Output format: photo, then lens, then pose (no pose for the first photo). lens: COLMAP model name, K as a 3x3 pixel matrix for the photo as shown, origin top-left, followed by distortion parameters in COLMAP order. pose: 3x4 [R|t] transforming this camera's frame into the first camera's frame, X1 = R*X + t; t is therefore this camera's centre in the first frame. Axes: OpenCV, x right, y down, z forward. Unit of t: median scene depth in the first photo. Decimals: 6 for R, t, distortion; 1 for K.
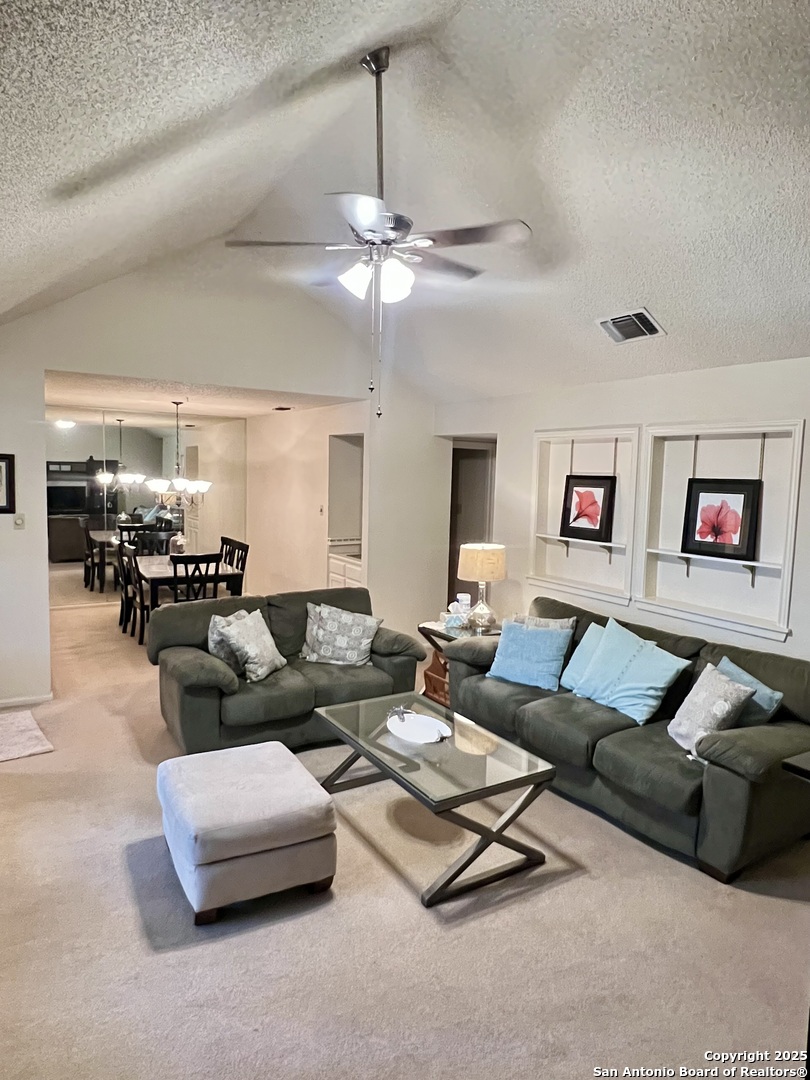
lens RADIAL K [[666.4, 0, 405.0], [0, 666.4, 540.0], [0, 0, 1]] dist [-0.004327, -0.001794]
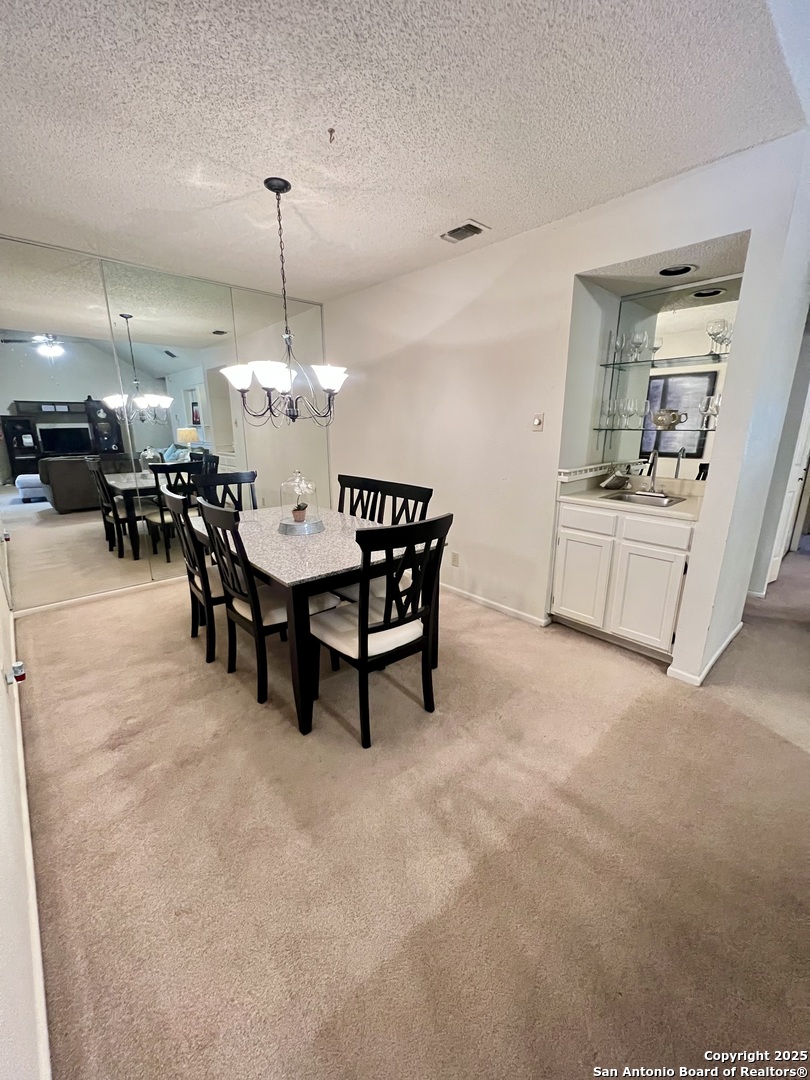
lens RADIAL K [[435.4, 0, 405.0], [0, 435.4, 540.0], [0, 0, 1]] dist [0.000440, 0.000522]
pose [[0.984833, -0.071842, 0.157936, -0.233388], [0.044790, 0.984665, 0.168606, -0.009294], [-0.167627, -0.158974, 0.972948, 0.475064]]
